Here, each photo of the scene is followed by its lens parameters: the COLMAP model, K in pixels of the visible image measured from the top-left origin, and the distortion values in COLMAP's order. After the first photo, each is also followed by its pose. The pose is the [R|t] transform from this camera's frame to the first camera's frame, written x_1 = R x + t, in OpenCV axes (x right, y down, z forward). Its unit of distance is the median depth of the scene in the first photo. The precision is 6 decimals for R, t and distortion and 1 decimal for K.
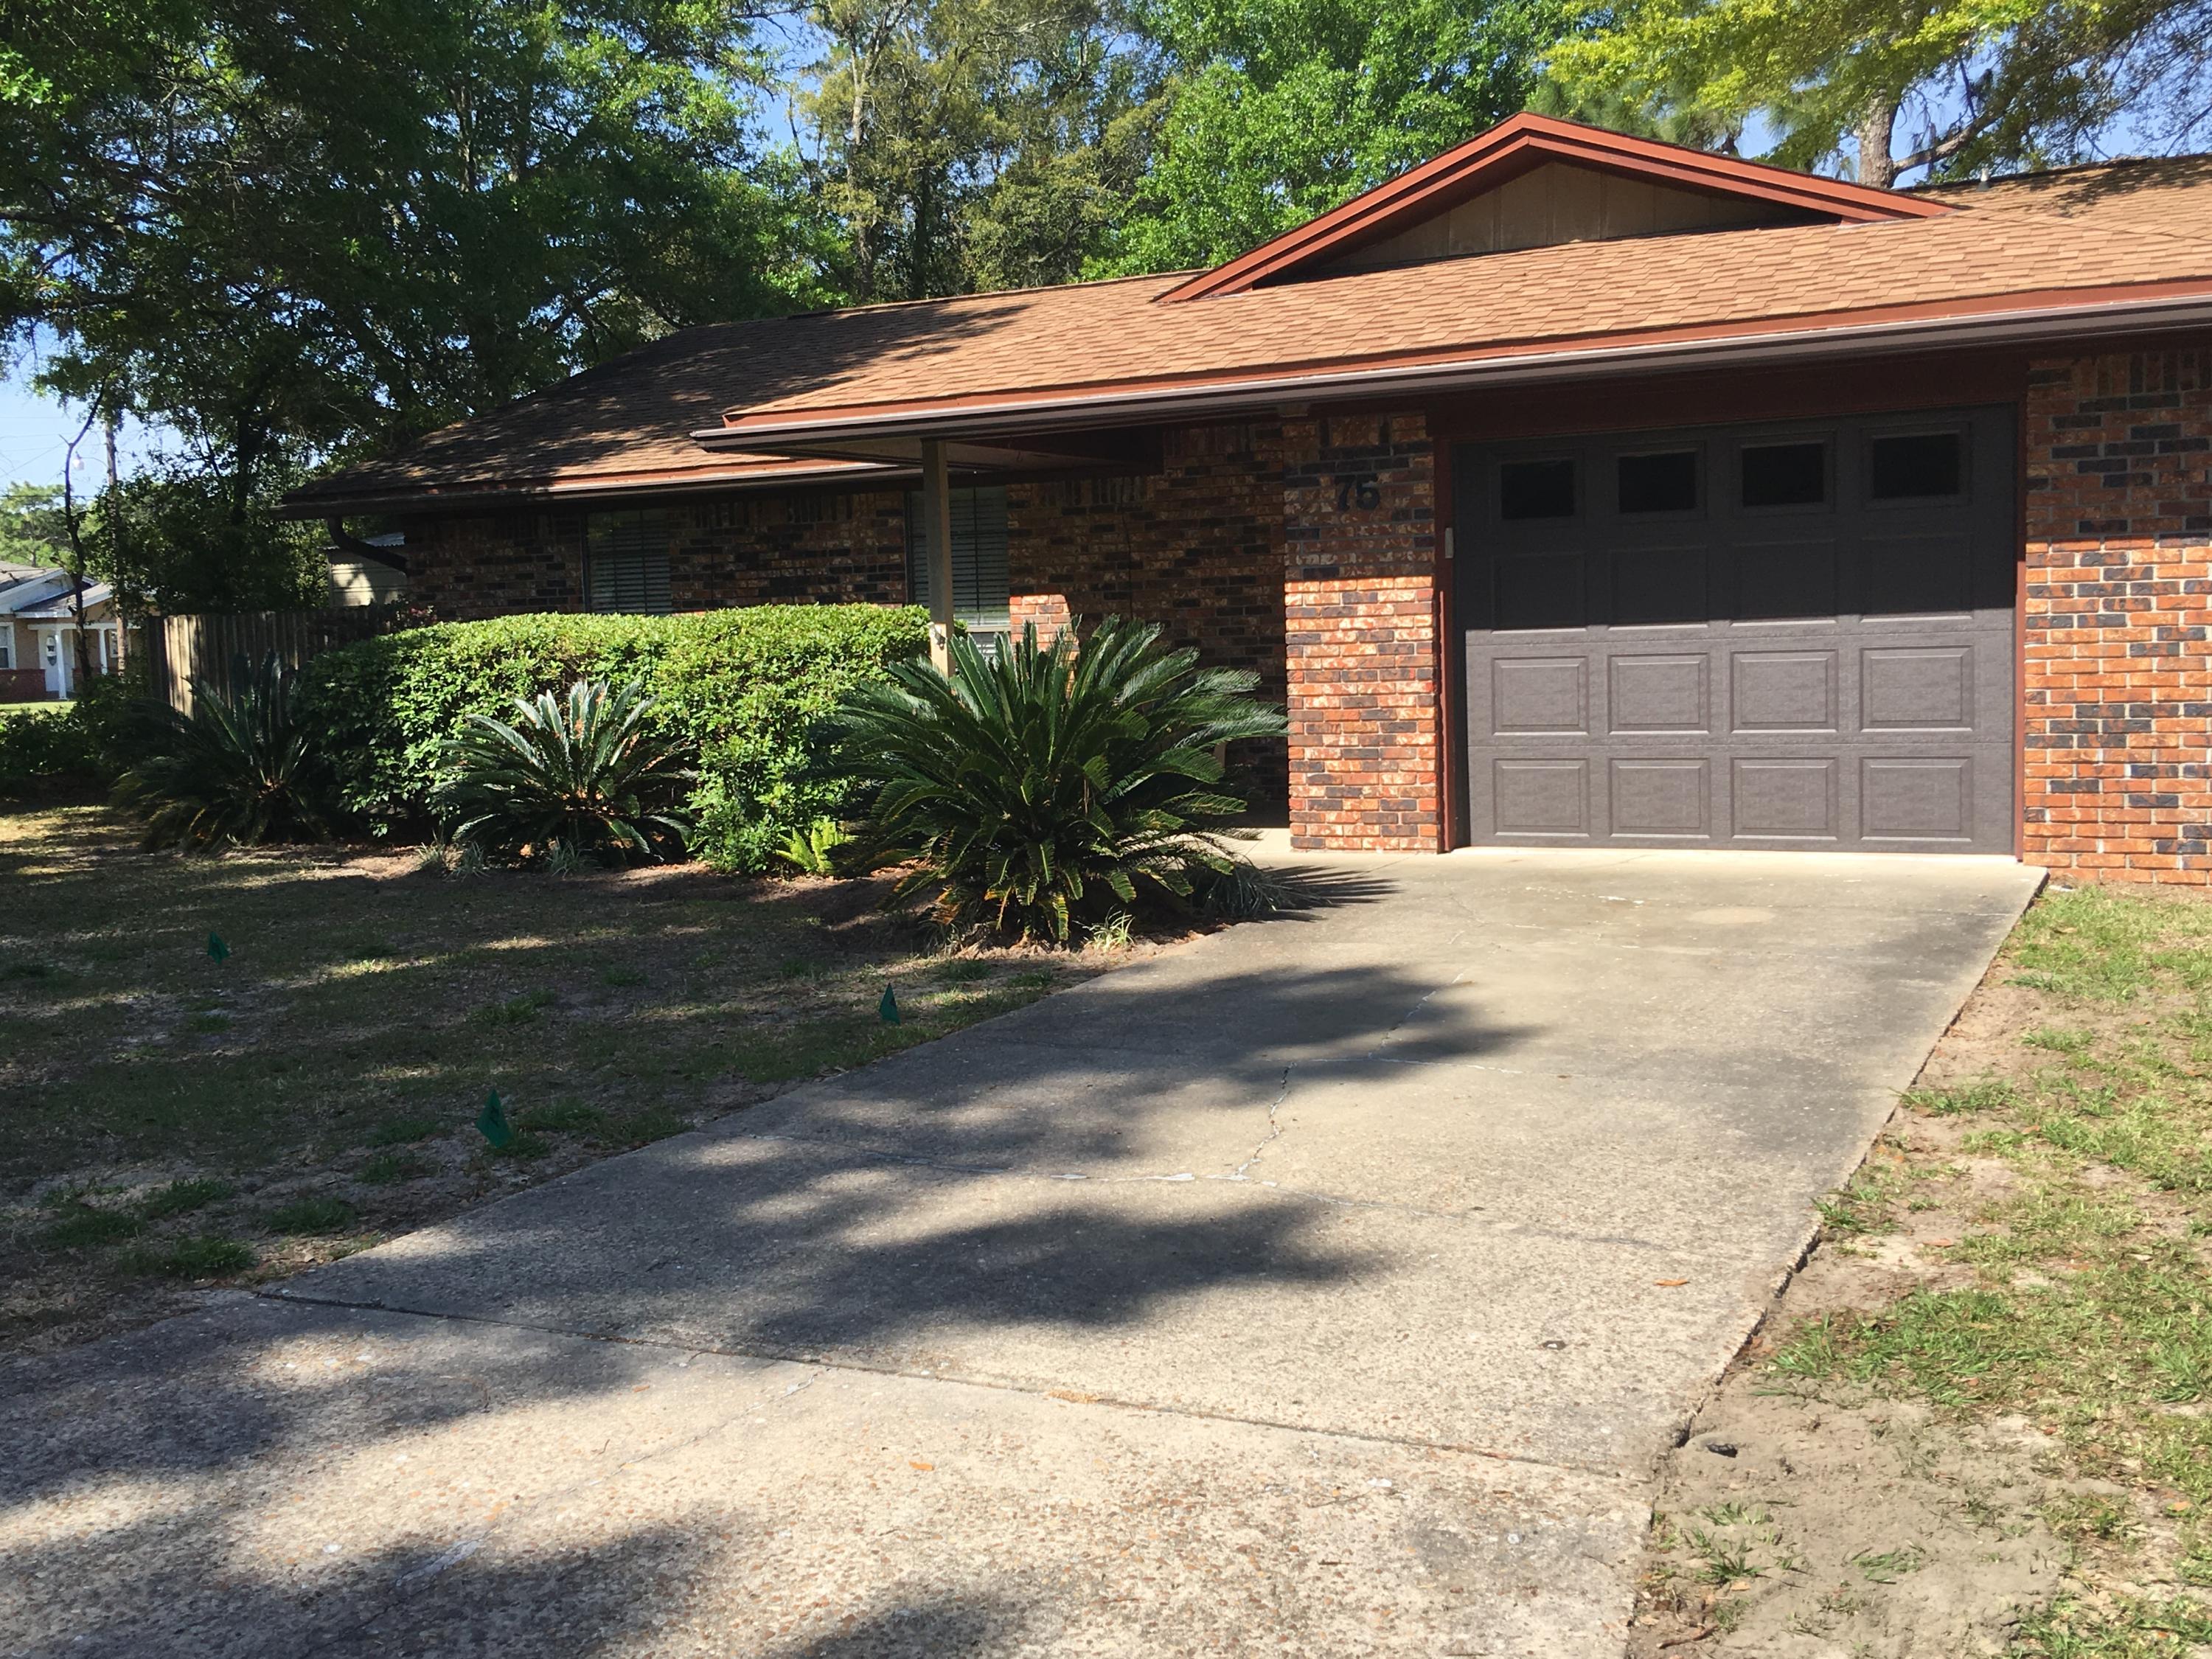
lens RADIAL K [[2297.3, 0, 1106.0], [0, 2297.3, 829.5], [0, 0, 1]] dist [0.042846, -0.027739]
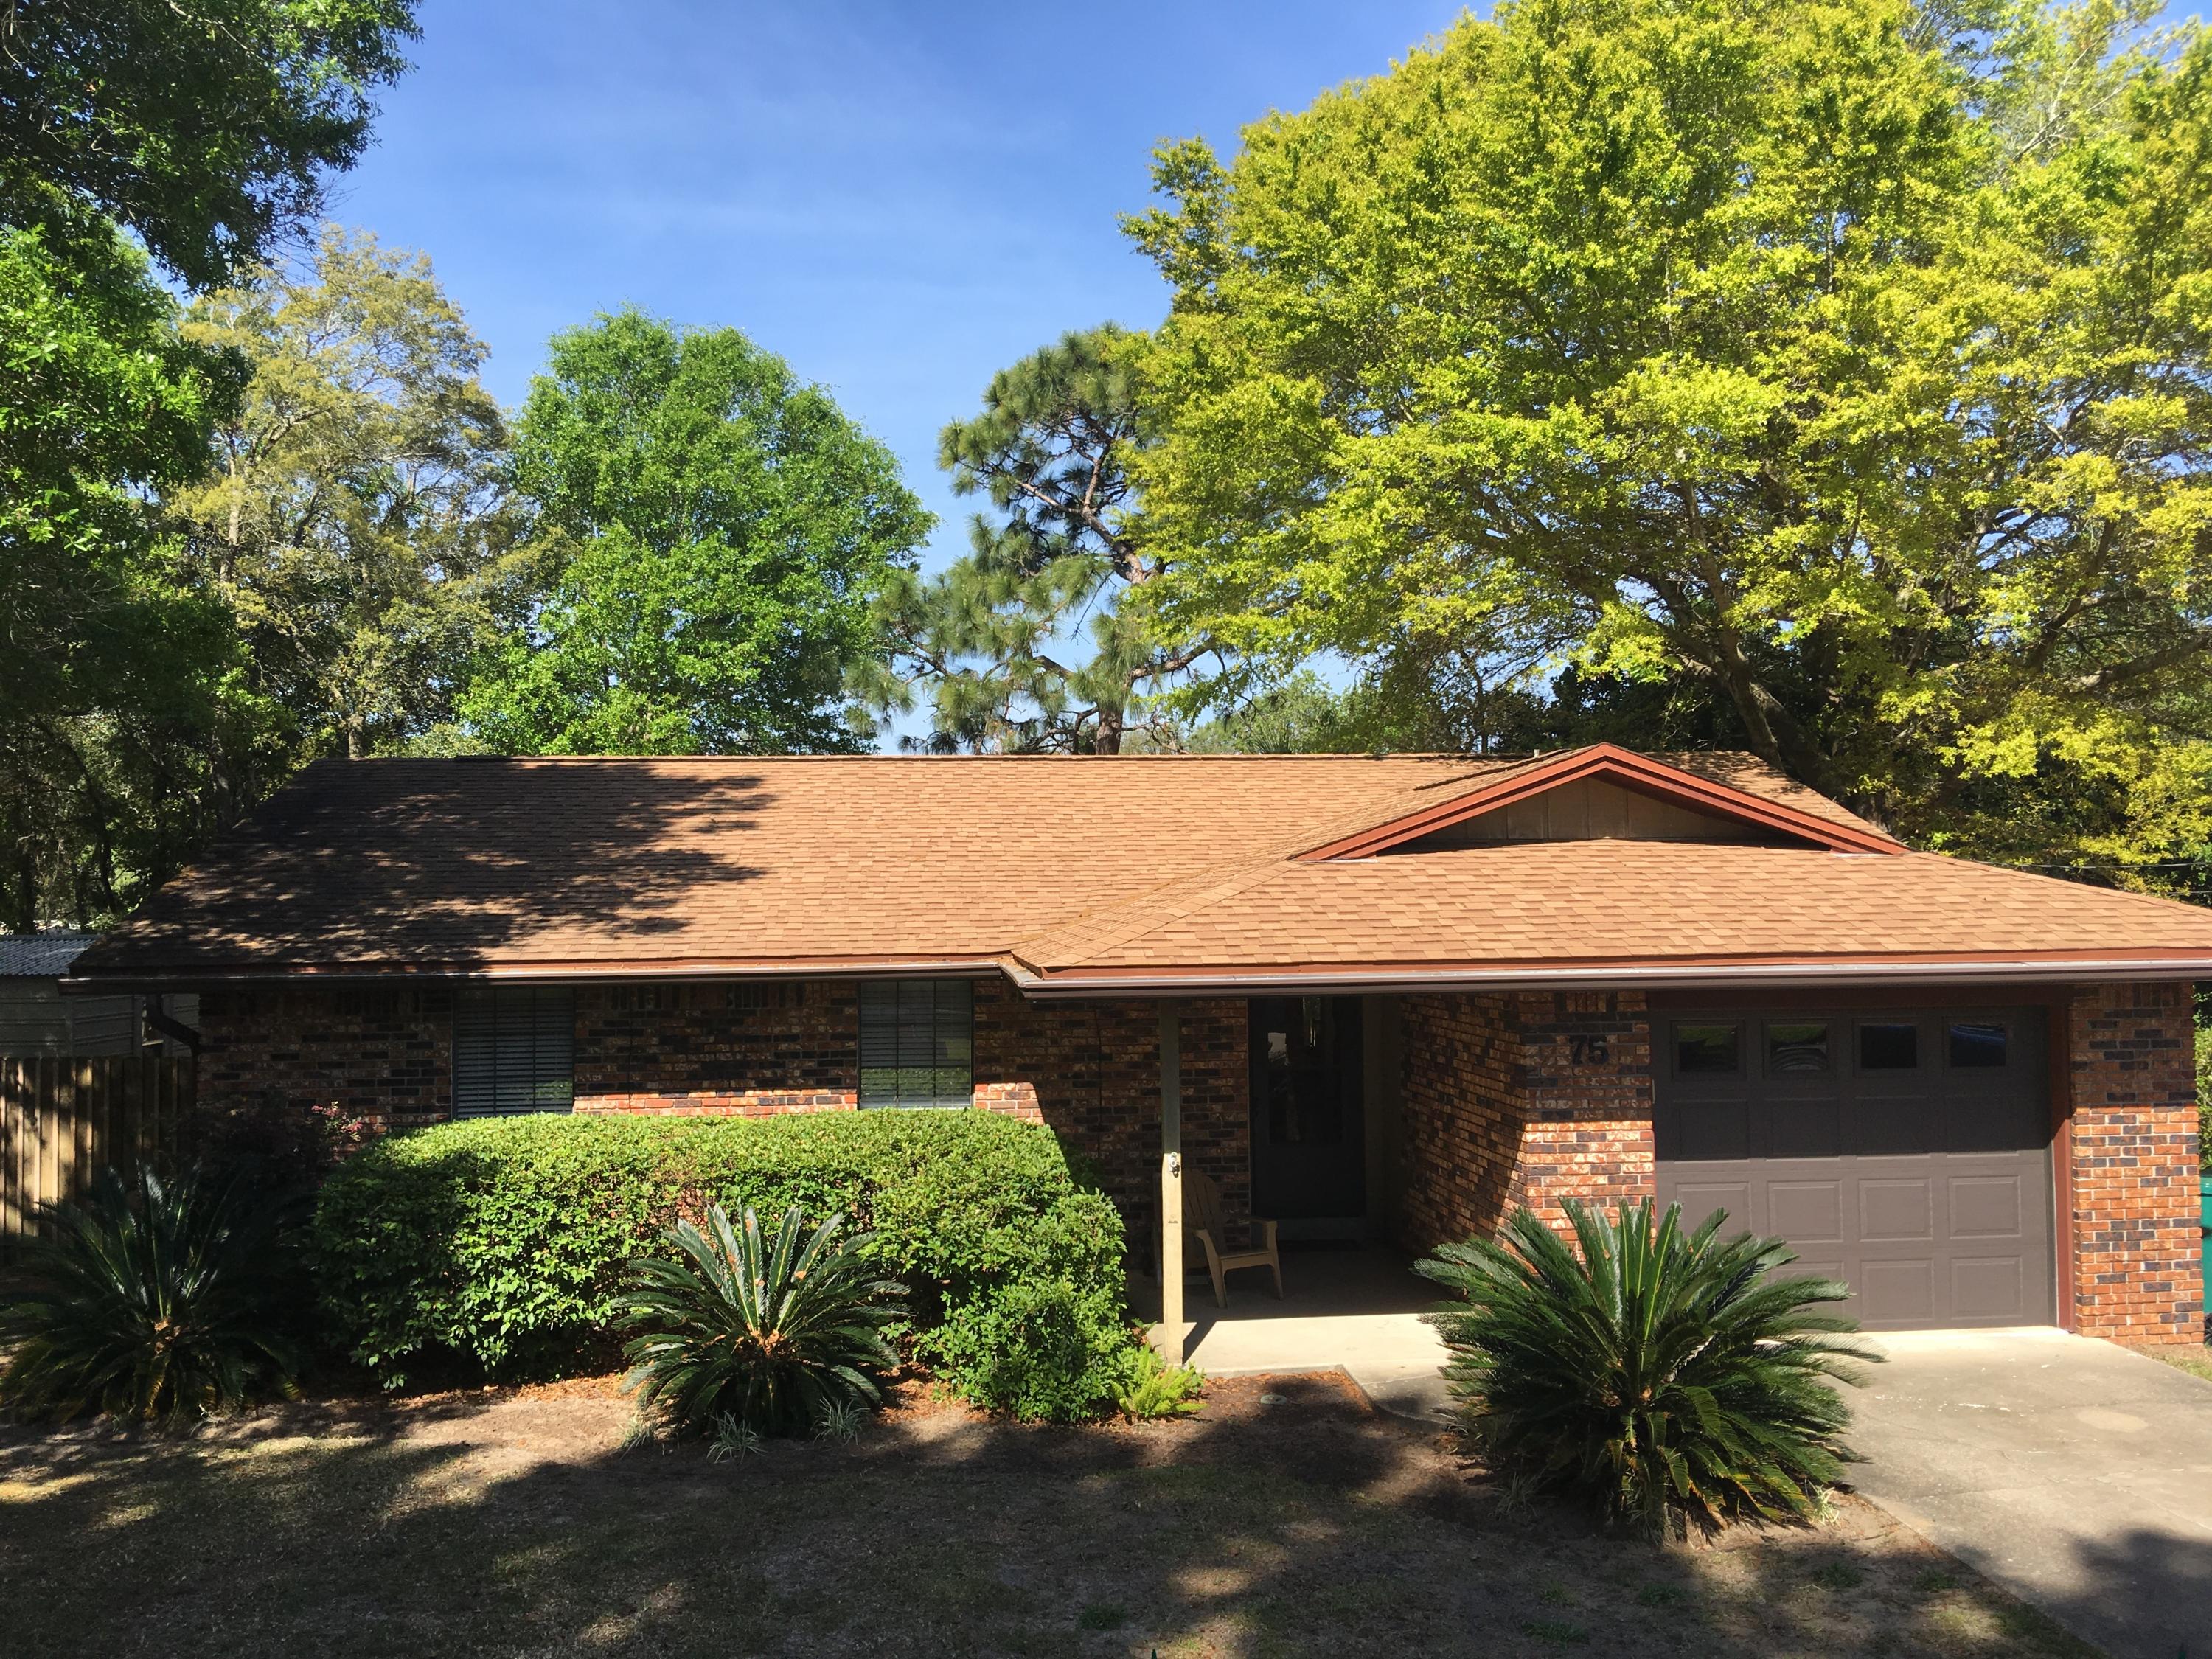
lens RADIAL K [[1880.7, 0, 1106.0], [0, 1880.7, 829.5], [0, 0, 1]] dist [0.075557, -0.144663]
pose [[0.831457, 0.046514, 0.553638, -0.664007], [0.030773, 0.991104, -0.129483, -0.140855], [-0.554736, 0.124696, 0.822629, 0.305274]]
